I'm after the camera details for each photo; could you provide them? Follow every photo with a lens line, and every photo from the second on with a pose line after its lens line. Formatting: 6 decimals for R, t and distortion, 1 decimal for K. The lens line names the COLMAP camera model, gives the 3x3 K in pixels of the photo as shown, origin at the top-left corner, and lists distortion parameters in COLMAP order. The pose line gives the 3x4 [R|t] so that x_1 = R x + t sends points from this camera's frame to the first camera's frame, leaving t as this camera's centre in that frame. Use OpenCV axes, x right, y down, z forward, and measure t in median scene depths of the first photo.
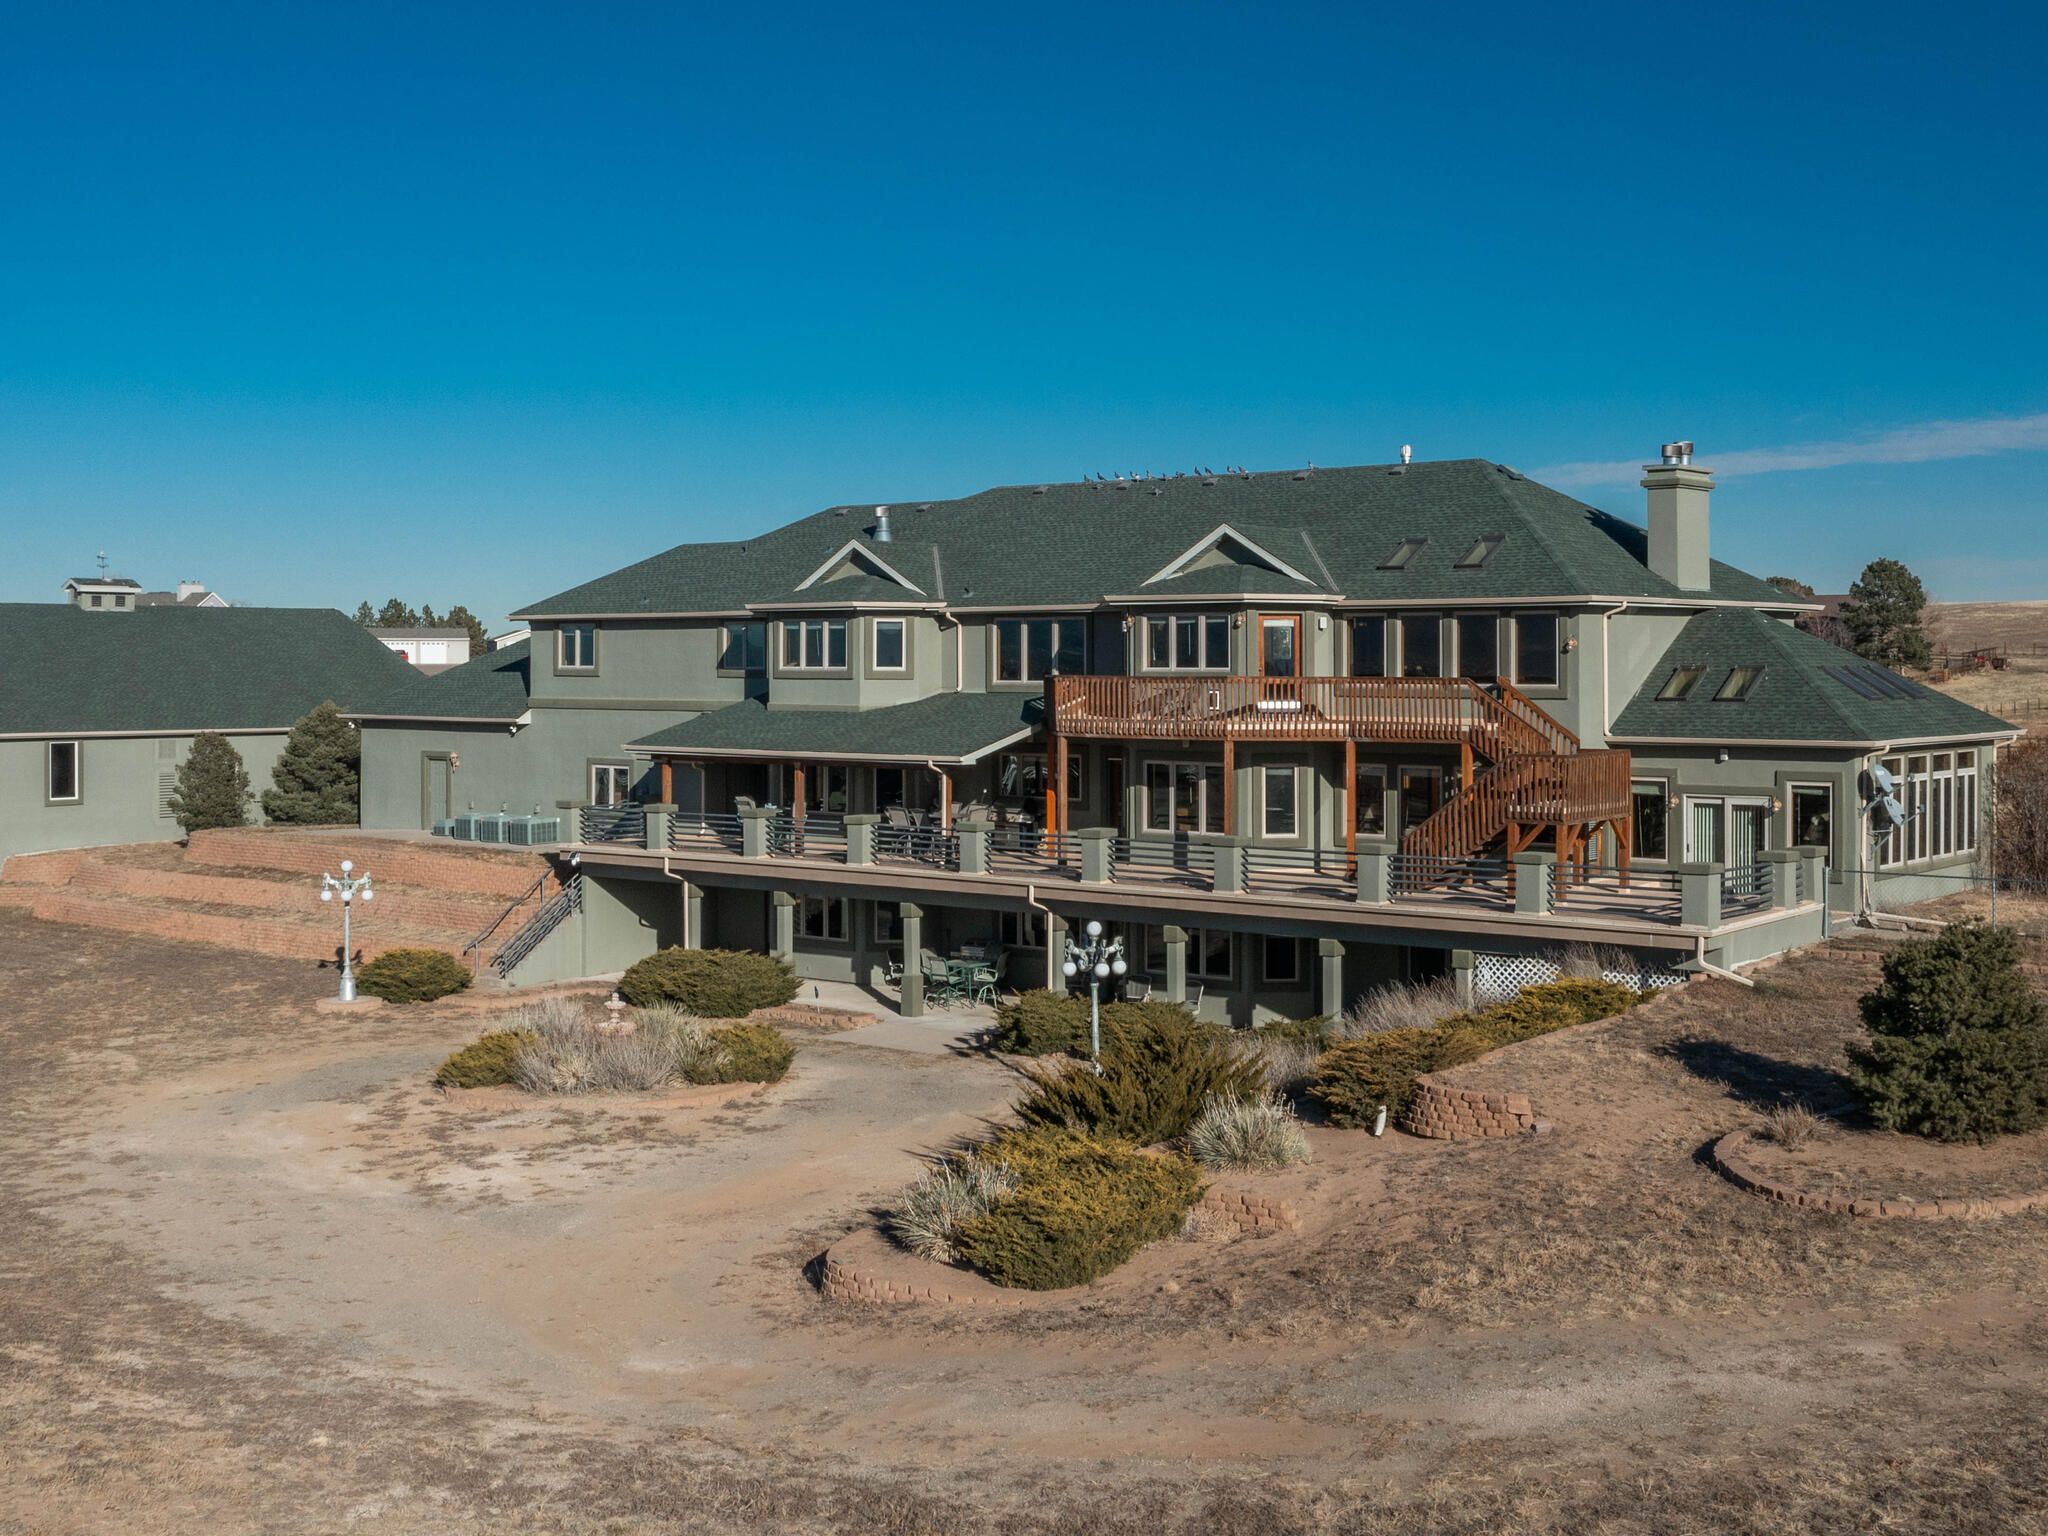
lens RADIAL K [[2248.0, 0, 989.6], [0, 2248.0, 727.6], [0, 0, 1]] dist [-0.040552, -0.004625]
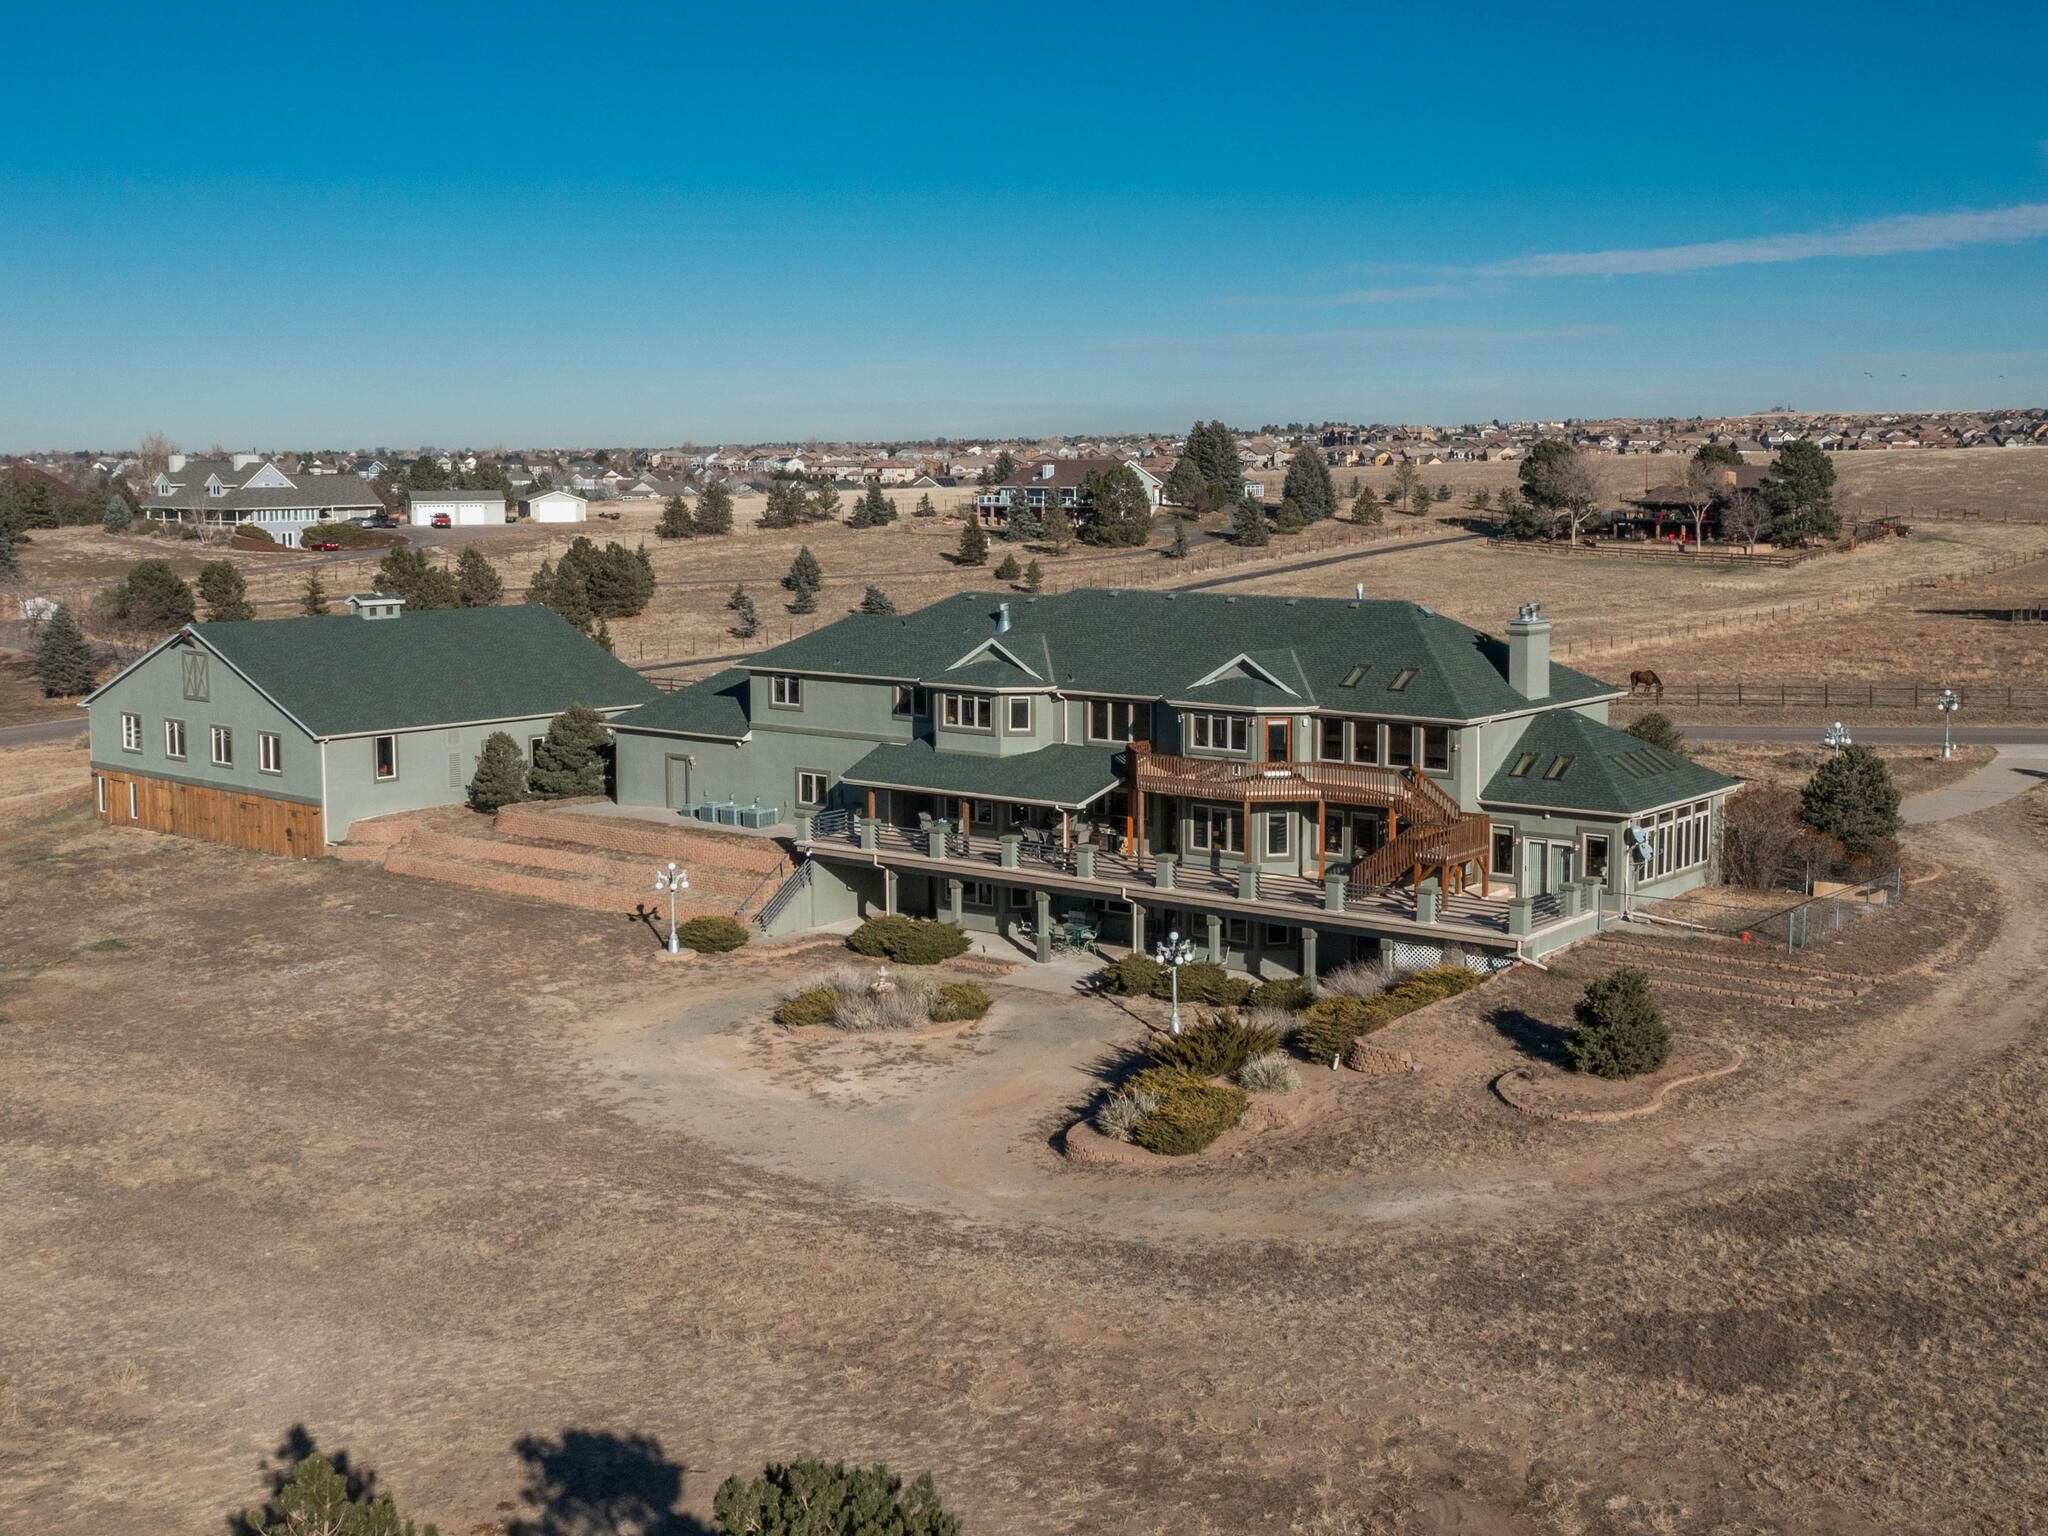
lens RADIAL K [[2190.8, 0, 1024.0], [0, 2190.8, 768.0], [0, 0, 1]] dist [-0.044643, 0.022262]
pose [[0.999660, -0.007995, 0.024837, -0.095722], [0.005376, 0.994588, 0.103761, -0.187069], [-0.025532, -0.103592, 0.994292, -0.577428]]
